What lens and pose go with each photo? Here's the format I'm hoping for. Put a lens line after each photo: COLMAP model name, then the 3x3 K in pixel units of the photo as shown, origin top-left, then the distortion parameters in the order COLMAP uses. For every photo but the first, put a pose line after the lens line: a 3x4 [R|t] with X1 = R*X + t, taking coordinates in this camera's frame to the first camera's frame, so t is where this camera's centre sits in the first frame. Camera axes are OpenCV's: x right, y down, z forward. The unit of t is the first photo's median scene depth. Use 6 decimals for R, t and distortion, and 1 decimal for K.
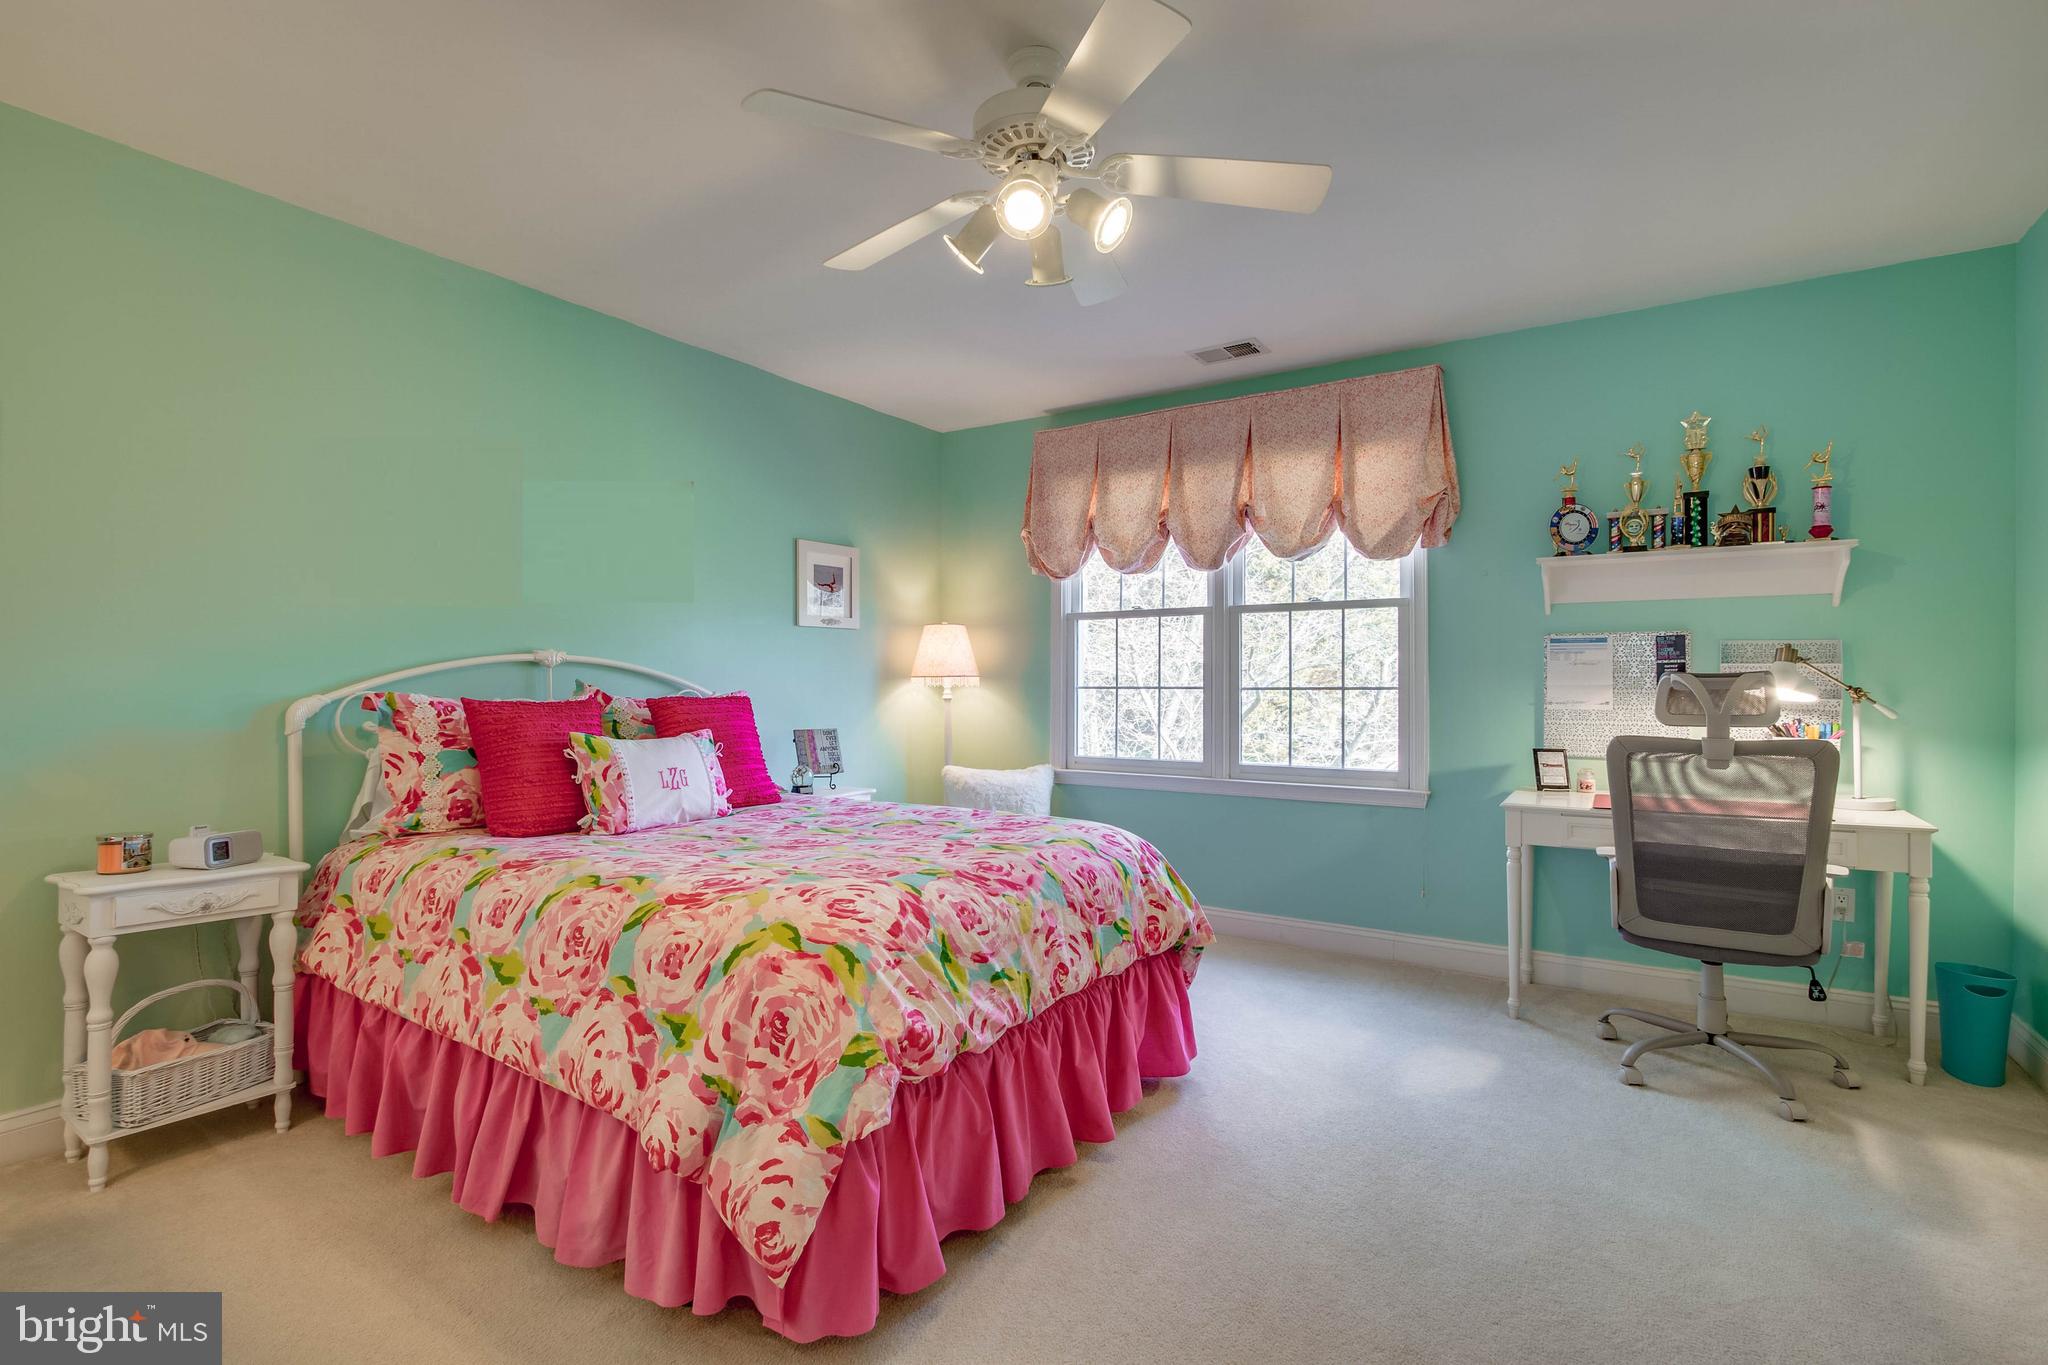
lens RADIAL K [[977.1, 0, 1022.3], [0, 977.1, 681.8], [0, 0, 1]] dist [-0.002296, 0.000203]
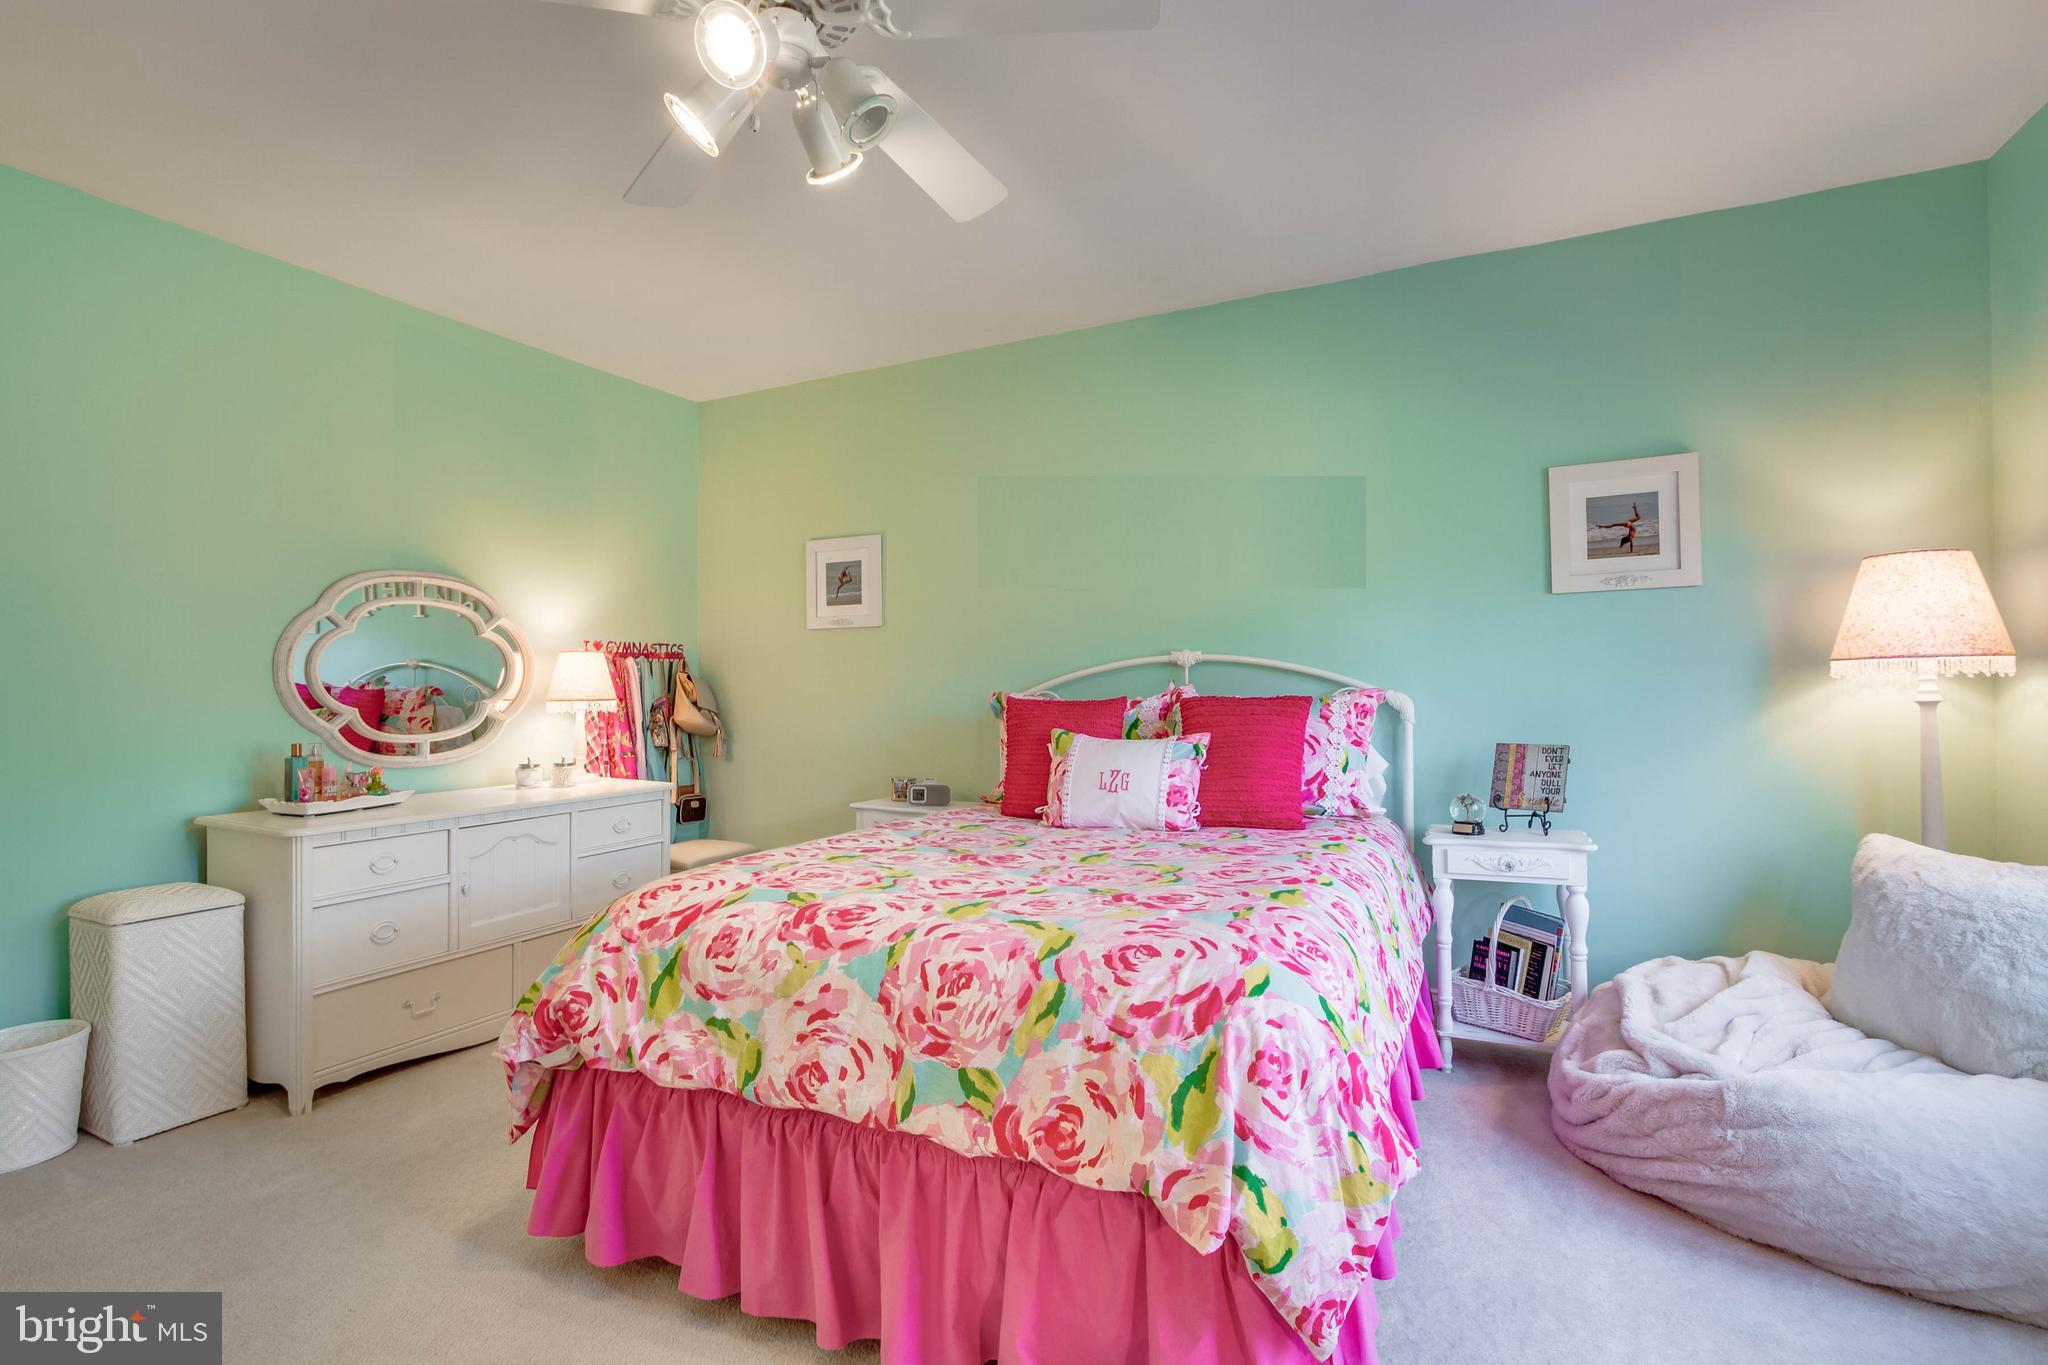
lens RADIAL K [[953.8, 0, 1028.7], [0, 953.8, 672.6], [0, 0, 1]] dist [-0.005052, -0.000274]
pose [[0.109979, -0.016481, -0.993797, 0.614601], [0.015749, 0.999766, -0.014837, 0.003589], [0.993809, -0.014020, 0.110213, 0.850634]]
